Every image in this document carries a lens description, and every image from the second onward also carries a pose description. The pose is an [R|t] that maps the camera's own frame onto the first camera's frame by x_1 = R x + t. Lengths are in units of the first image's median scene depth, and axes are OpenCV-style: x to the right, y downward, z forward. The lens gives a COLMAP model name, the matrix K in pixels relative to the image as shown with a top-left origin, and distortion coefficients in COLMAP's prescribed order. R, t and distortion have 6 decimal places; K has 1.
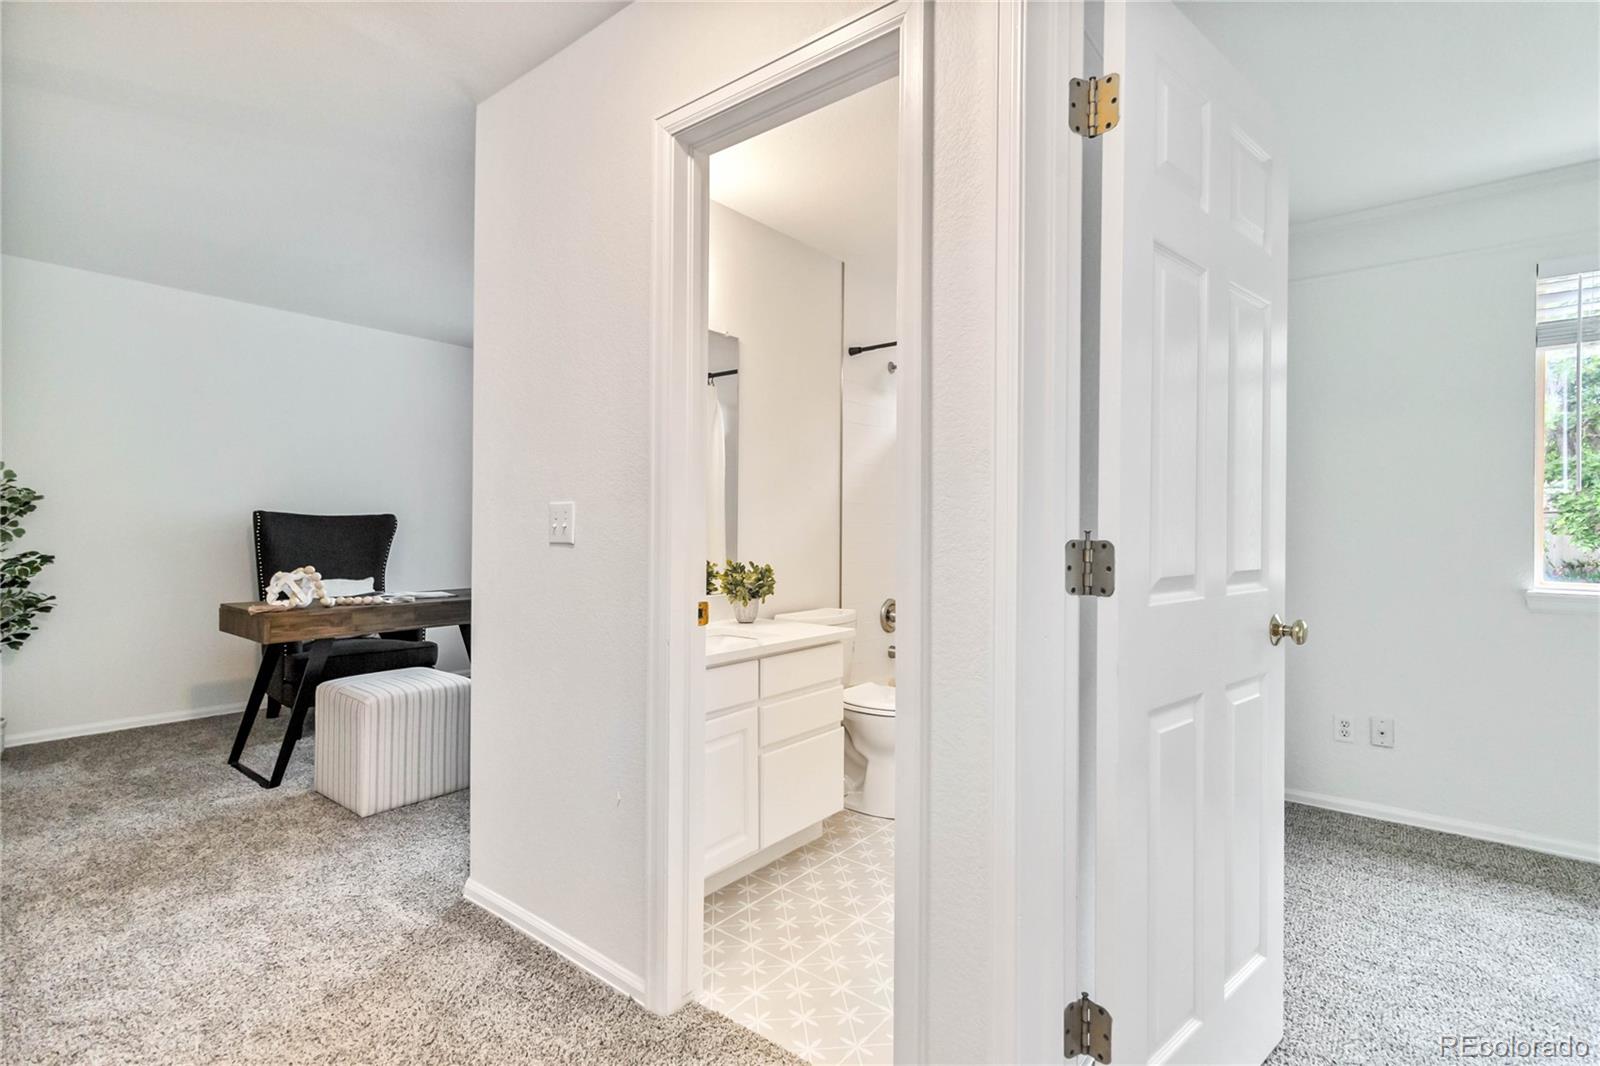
lens RADIAL K [[734.3, 0, 807.6], [0, 734.3, 525.2], [0, 0, 1]] dist [0.000277, 0.000162]
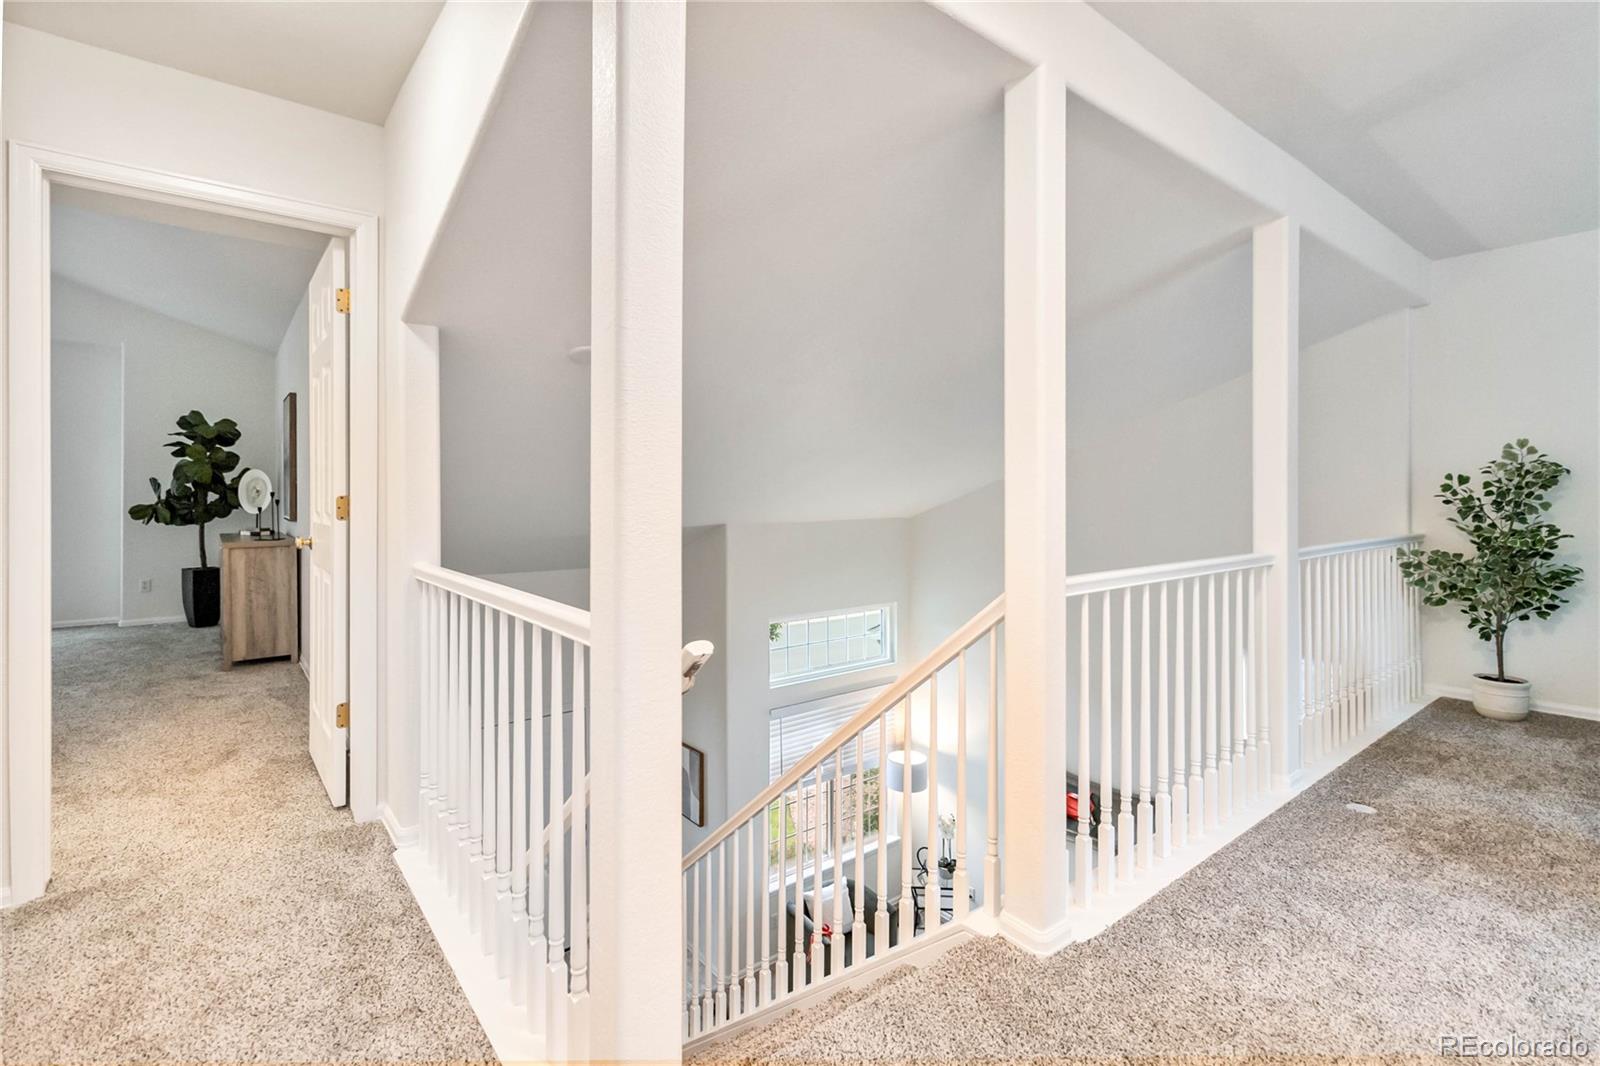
lens RADIAL K [[734.3, 0, 807.6], [0, 734.3, 525.2], [0, 0, 1]] dist [0.000277, 0.000162]
pose [[-0.226040, 0.024282, -0.973815, 0.159836], [0.010210, 0.999693, 0.022557, 0.003393], [0.974065, -0.004844, -0.226219, 0.229765]]
